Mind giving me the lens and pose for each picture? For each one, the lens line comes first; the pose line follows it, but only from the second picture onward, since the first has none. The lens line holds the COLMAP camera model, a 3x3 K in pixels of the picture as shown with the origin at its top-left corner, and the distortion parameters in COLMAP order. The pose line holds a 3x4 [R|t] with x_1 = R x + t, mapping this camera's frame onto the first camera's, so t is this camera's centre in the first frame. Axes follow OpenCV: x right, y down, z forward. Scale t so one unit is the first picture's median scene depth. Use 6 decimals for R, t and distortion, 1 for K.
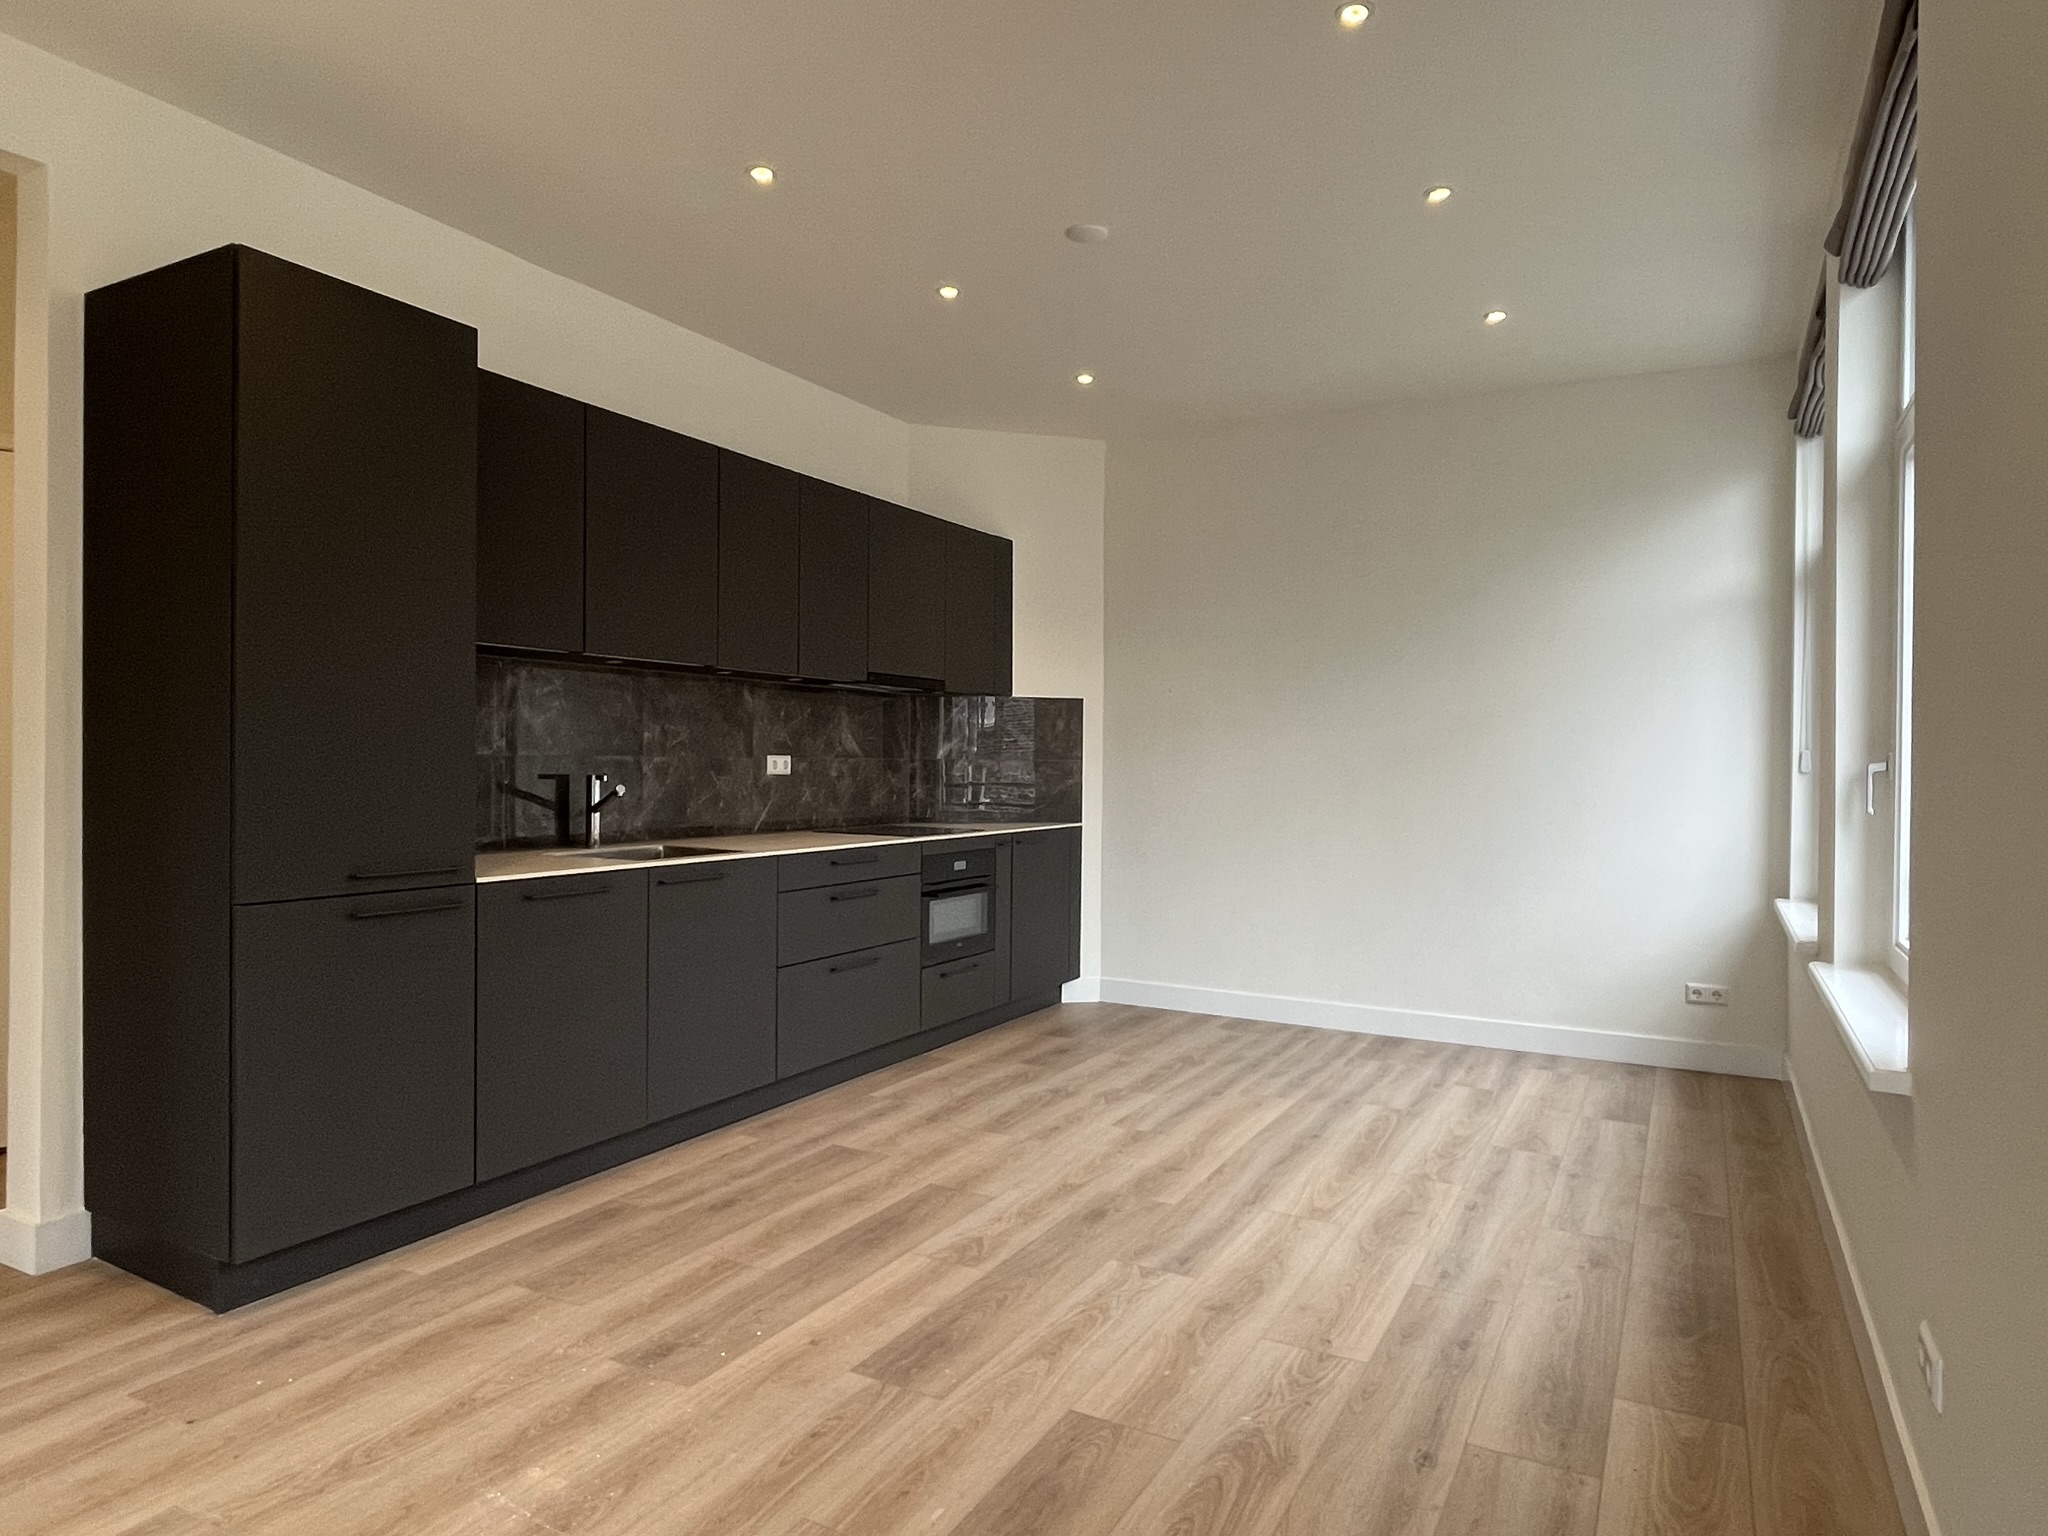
lens RADIAL K [[1238.7, 0, 1019.6], [0, 1238.7, 766.8], [0, 0, 1]] dist [0.001465, -0.005329]
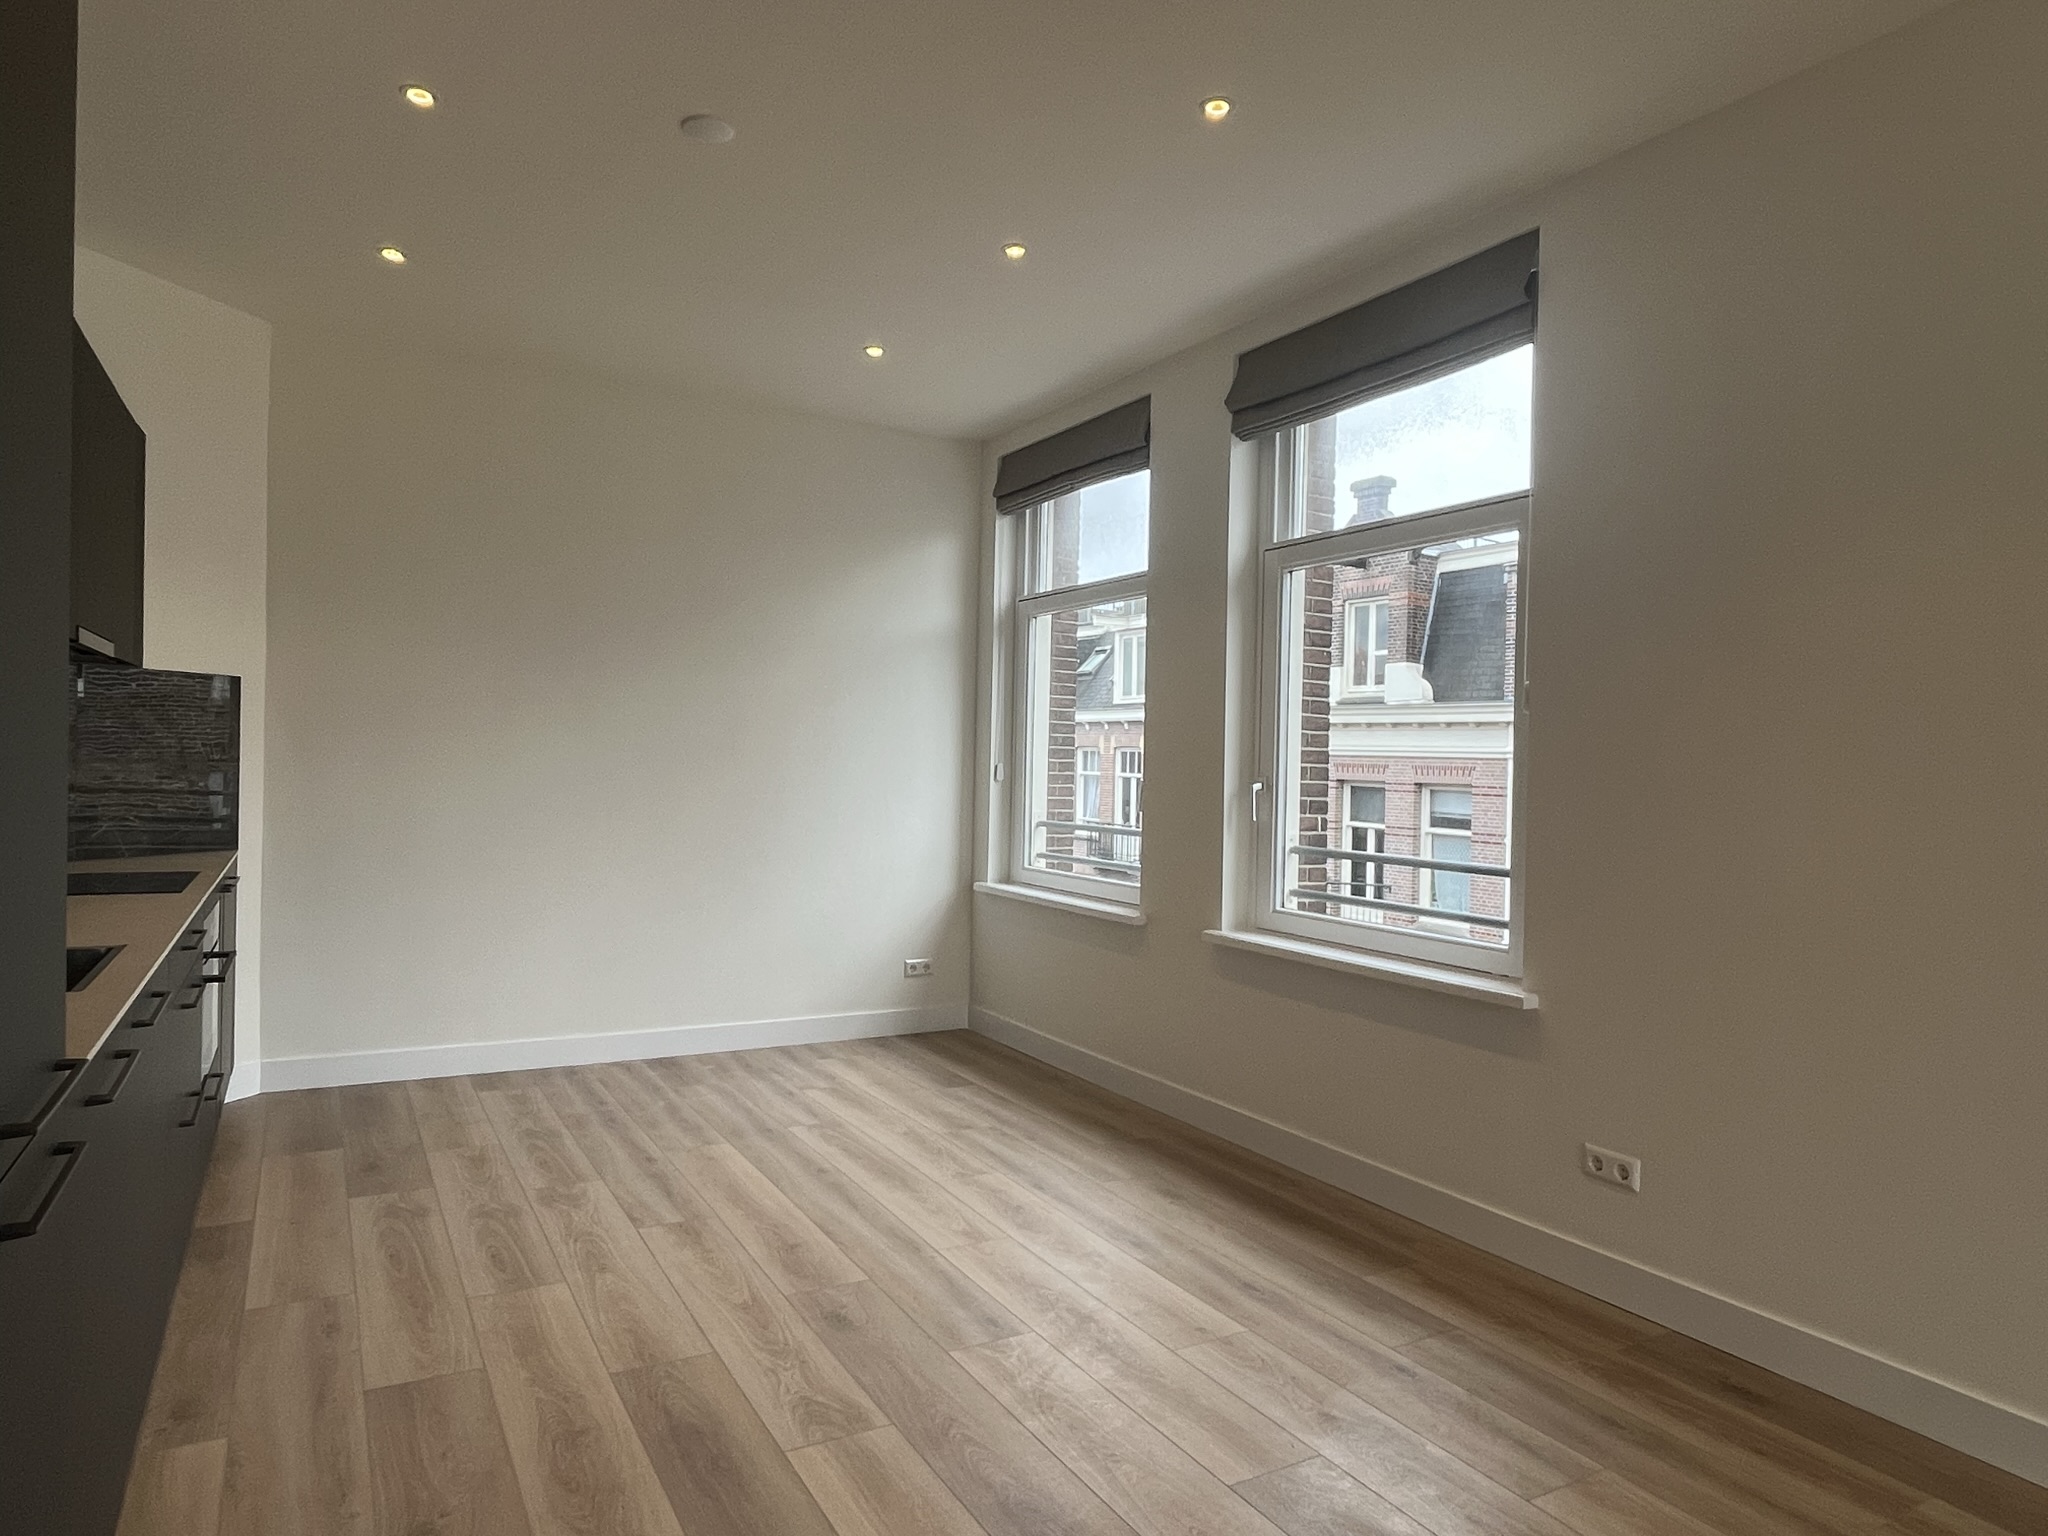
lens RADIAL K [[1238.7, 0, 1021.4], [0, 1238.7, 767.5], [0, 0, 1]] dist [0.001465, -0.005329]
pose [[0.523388, -0.000195, 0.852094, -0.492657], [-0.013991, 0.999863, 0.008822, -0.023111], [-0.851980, -0.016539, 0.523314, 0.372270]]
